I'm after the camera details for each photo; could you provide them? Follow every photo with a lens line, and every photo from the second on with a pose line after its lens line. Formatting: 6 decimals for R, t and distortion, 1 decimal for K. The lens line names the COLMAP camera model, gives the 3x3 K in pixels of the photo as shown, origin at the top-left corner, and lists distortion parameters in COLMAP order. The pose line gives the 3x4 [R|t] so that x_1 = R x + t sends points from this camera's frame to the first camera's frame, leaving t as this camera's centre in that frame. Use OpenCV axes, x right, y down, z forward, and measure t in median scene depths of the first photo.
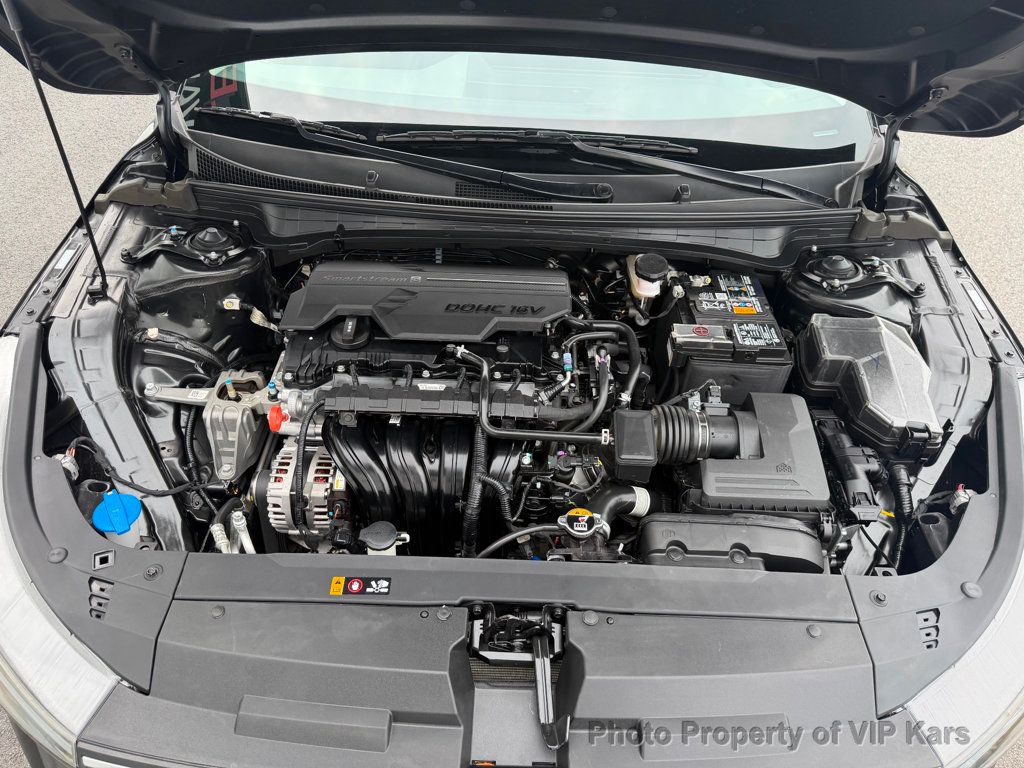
lens RADIAL K [[740.1, 0, 510.5], [0, 740.1, 401.3], [0, 0, 1]] dist [0.028641, -0.032075]
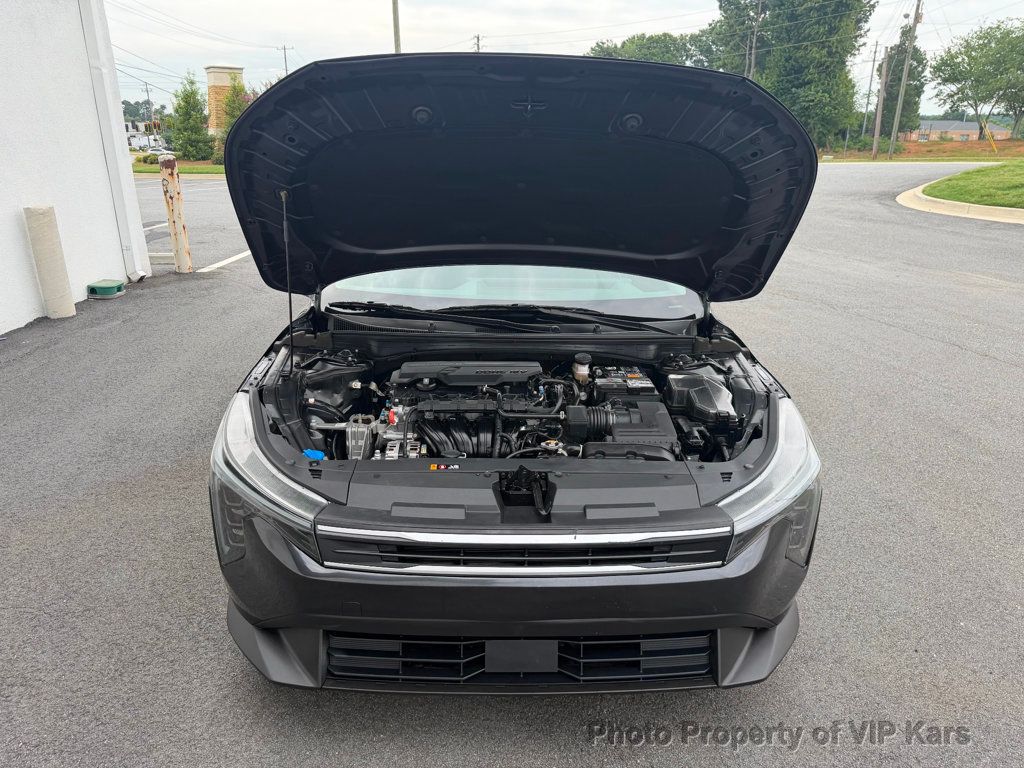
lens RADIAL K [[740.1, 0, 508.2], [0, 740.1, 392.0], [0, 0, 1]] dist [0.028641, -0.032075]
pose [[0.998592, -0.033427, 0.041195, -0.080147], [0.046750, 0.921531, -0.385479, 0.624557], [-0.025076, 0.386862, 0.921796, -0.702477]]
